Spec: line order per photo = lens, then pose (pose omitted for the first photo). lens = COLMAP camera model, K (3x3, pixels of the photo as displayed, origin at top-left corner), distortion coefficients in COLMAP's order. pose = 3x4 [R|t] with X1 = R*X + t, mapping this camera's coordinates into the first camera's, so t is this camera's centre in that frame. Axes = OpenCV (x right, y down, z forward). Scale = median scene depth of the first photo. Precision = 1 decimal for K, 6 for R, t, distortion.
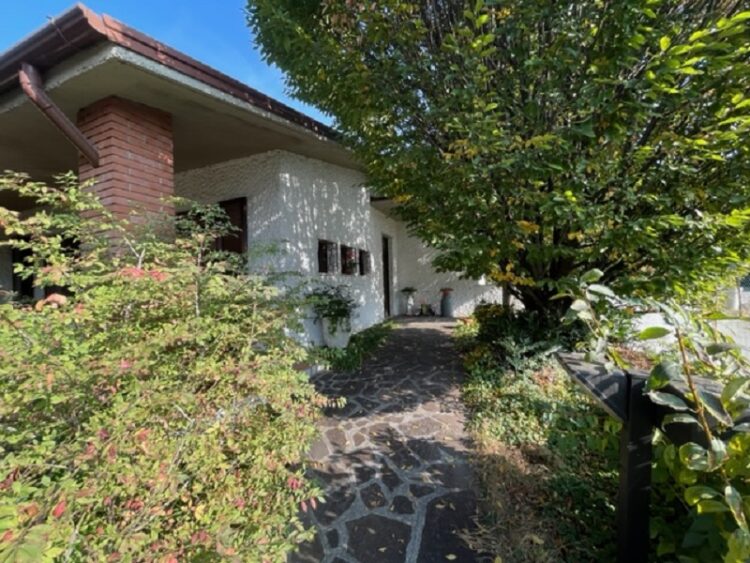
lens RADIAL K [[298.3, 0, 374.6], [0, 298.3, 281.3], [0, 0, 1]] dist [-0.003171, -0.000050]
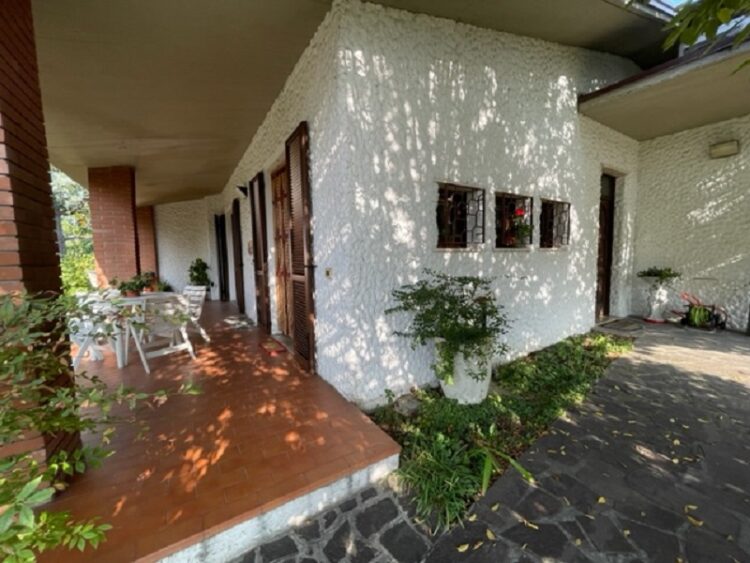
lens RADIAL K [[298.3, 0, 373.9], [0, 298.3, 281.3], [0, 0, 1]] dist [-0.003171, -0.000050]
pose [[0.805234, 0.067849, -0.589063, 0.033385], [0.002232, 0.993078, 0.117434, -0.028782], [0.592953, -0.095876, 0.799509, 0.445646]]
